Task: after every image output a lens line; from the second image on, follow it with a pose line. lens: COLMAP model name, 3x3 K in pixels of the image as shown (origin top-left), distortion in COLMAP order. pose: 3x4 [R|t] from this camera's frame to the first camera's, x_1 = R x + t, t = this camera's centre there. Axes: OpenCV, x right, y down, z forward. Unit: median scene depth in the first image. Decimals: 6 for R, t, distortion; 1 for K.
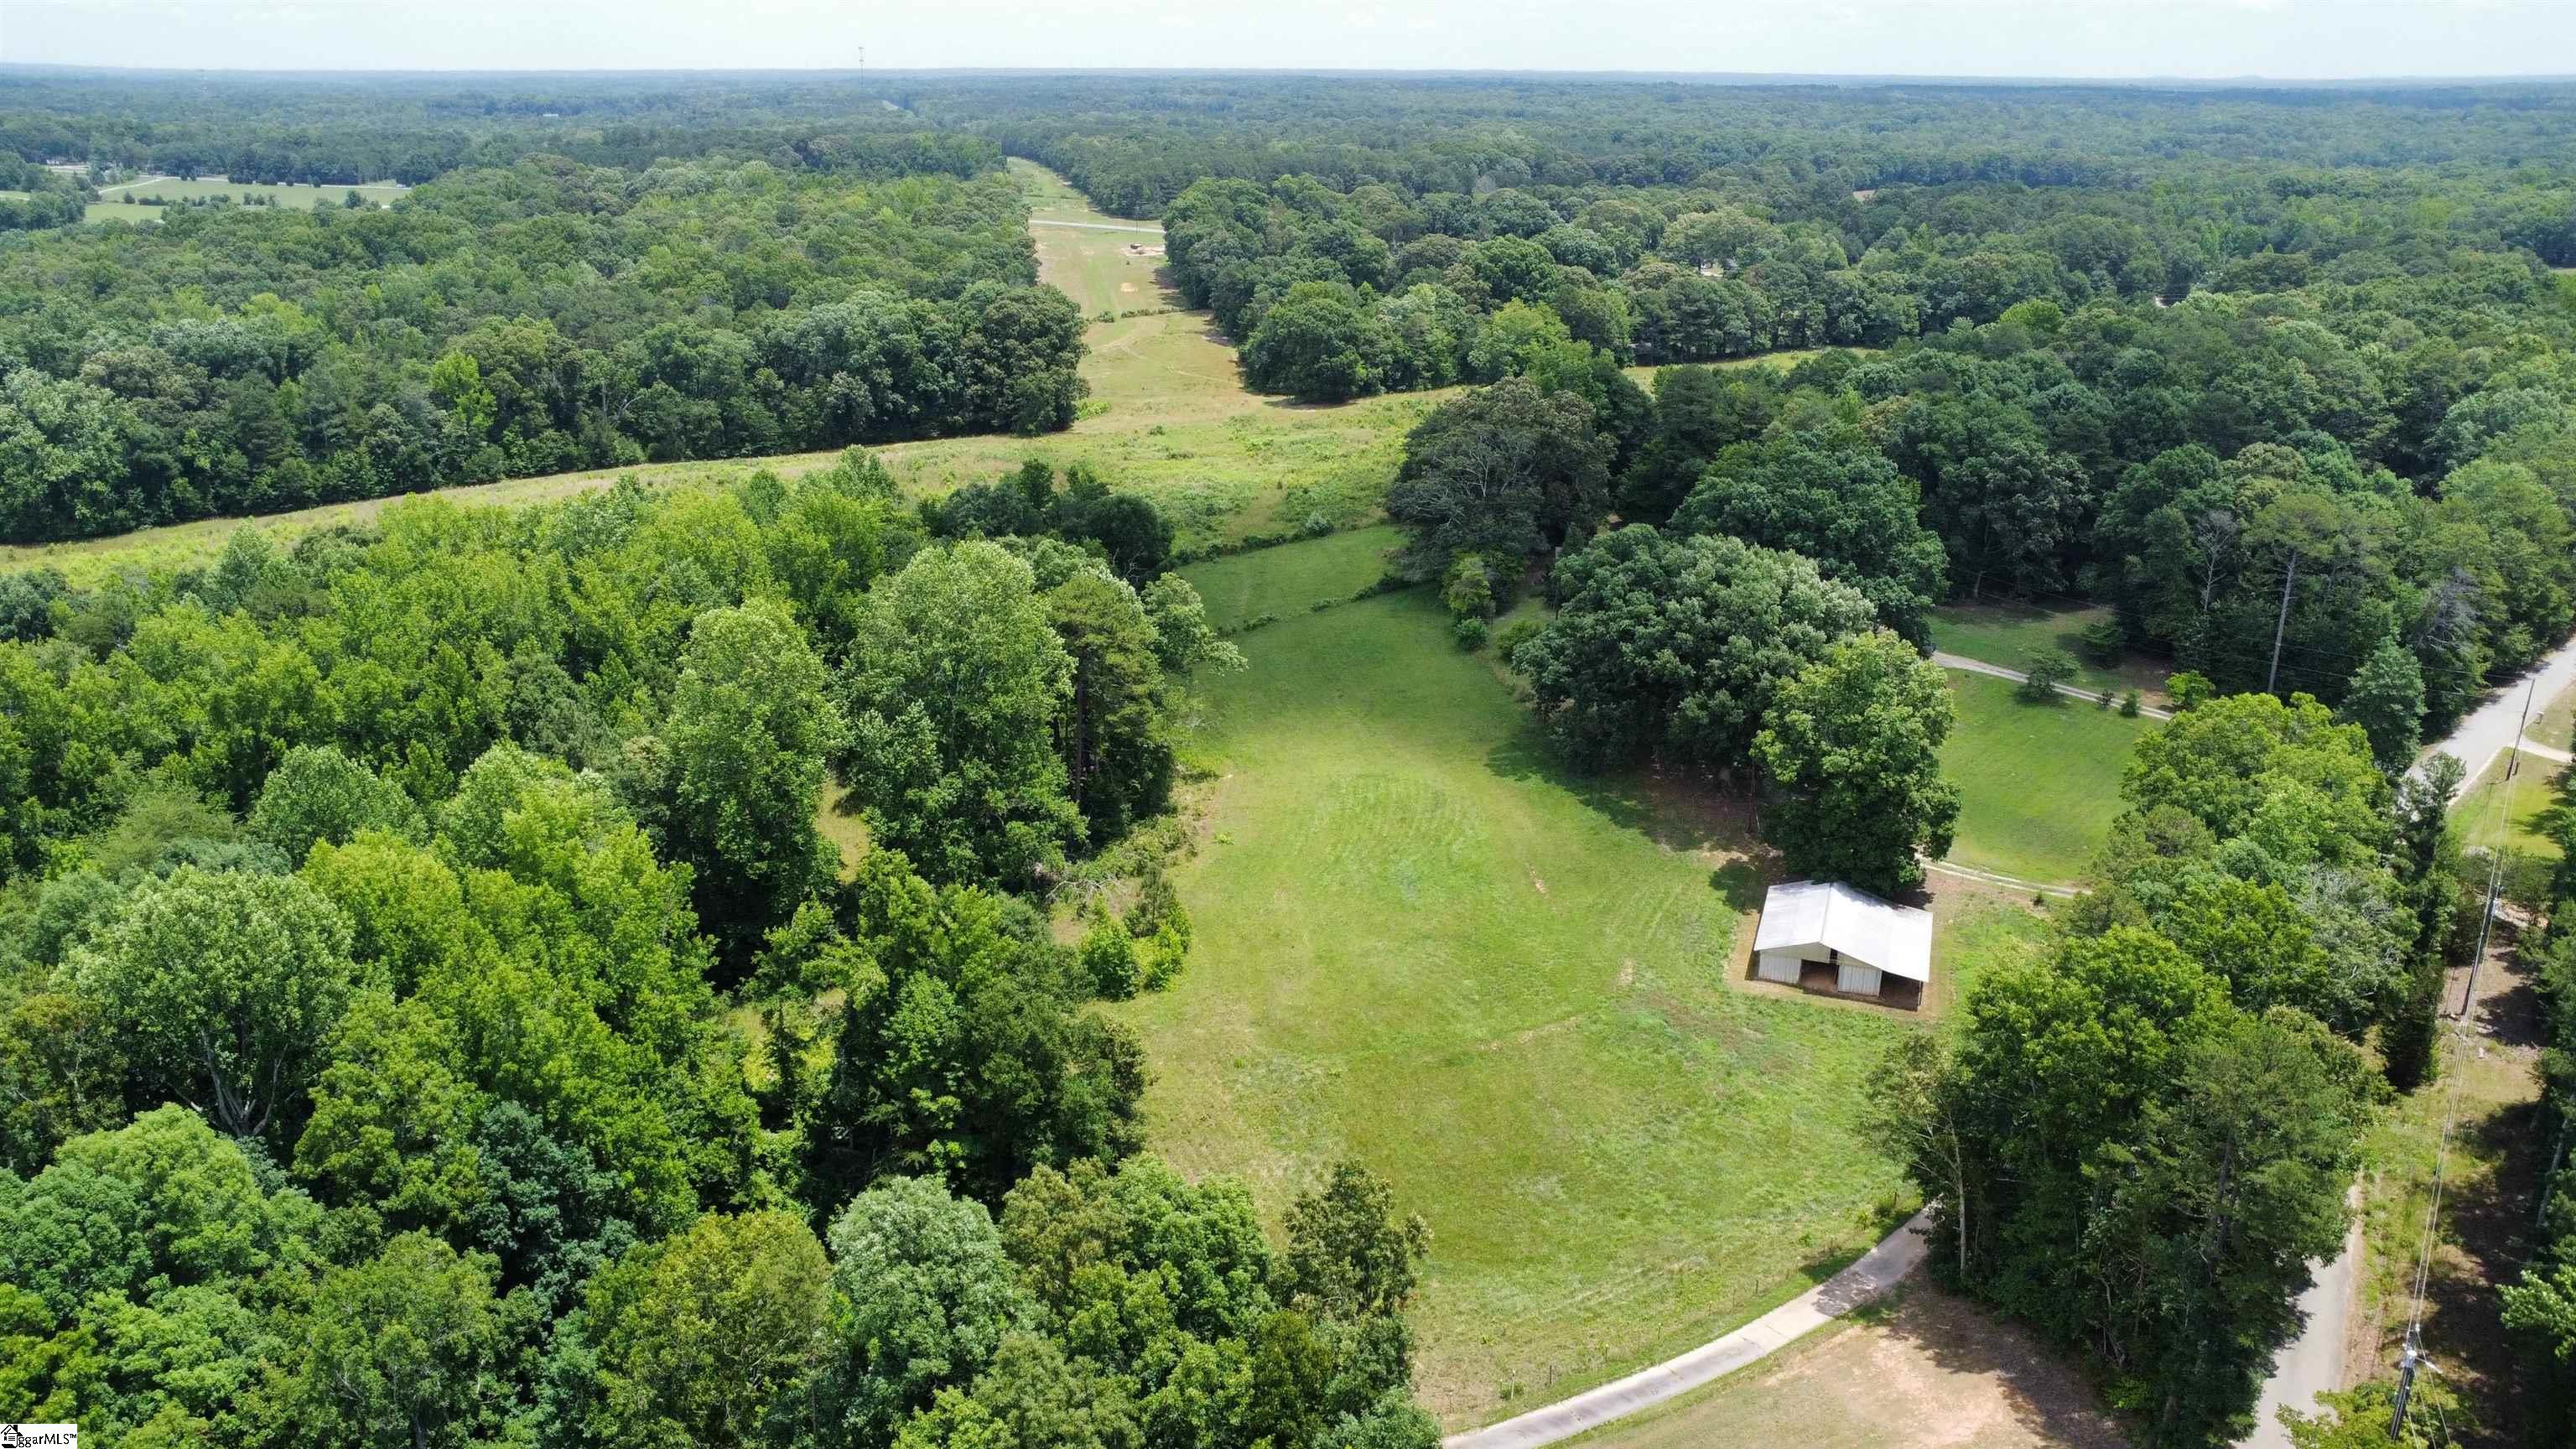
lens RADIAL K [[1916.7, 0, 1249.7], [0, 1916.7, 728.0], [0, 0, 1]] dist [-0.215143, 0.465682]
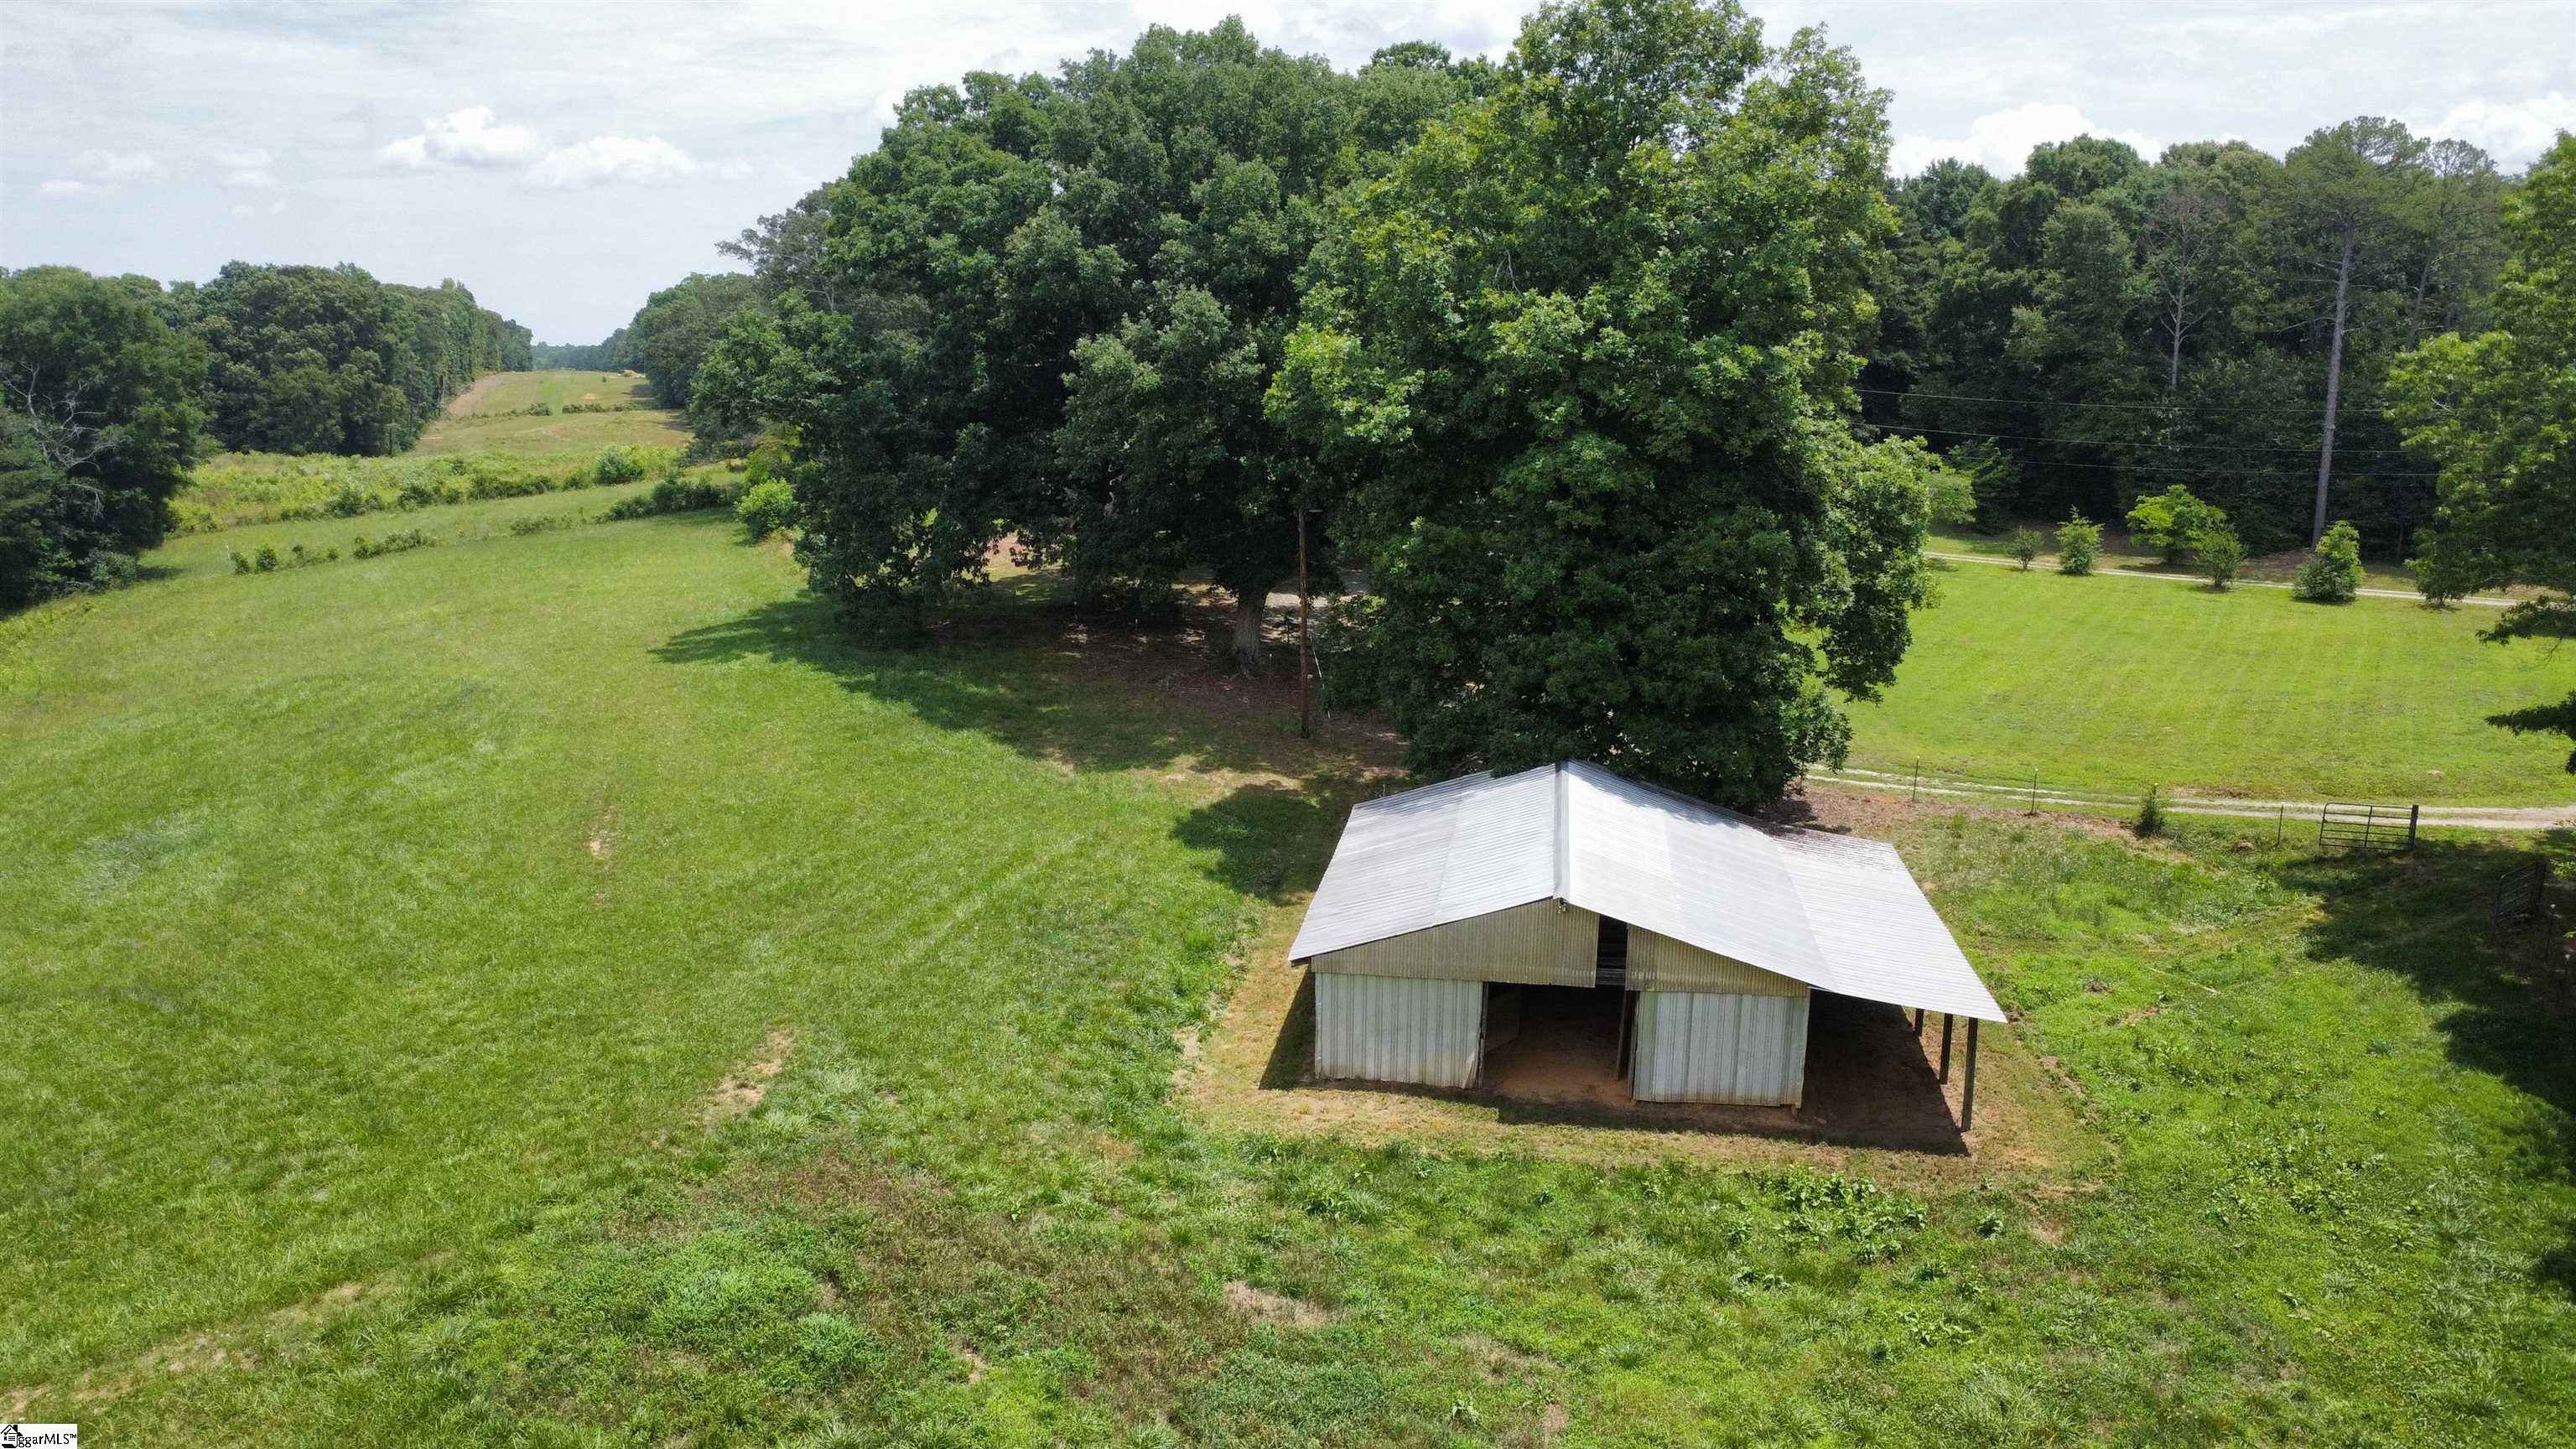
lens RADIAL K [[1916.7, 0, 1249.7], [0, 1916.7, 728.0], [0, 0, 1]] dist [-0.215143, 0.465682]
pose [[0.981423, -0.025322, 0.190180, 0.204666], [0.052143, 0.989145, -0.137378, 0.115306], [-0.184637, 0.144743, 0.972090, 0.716677]]
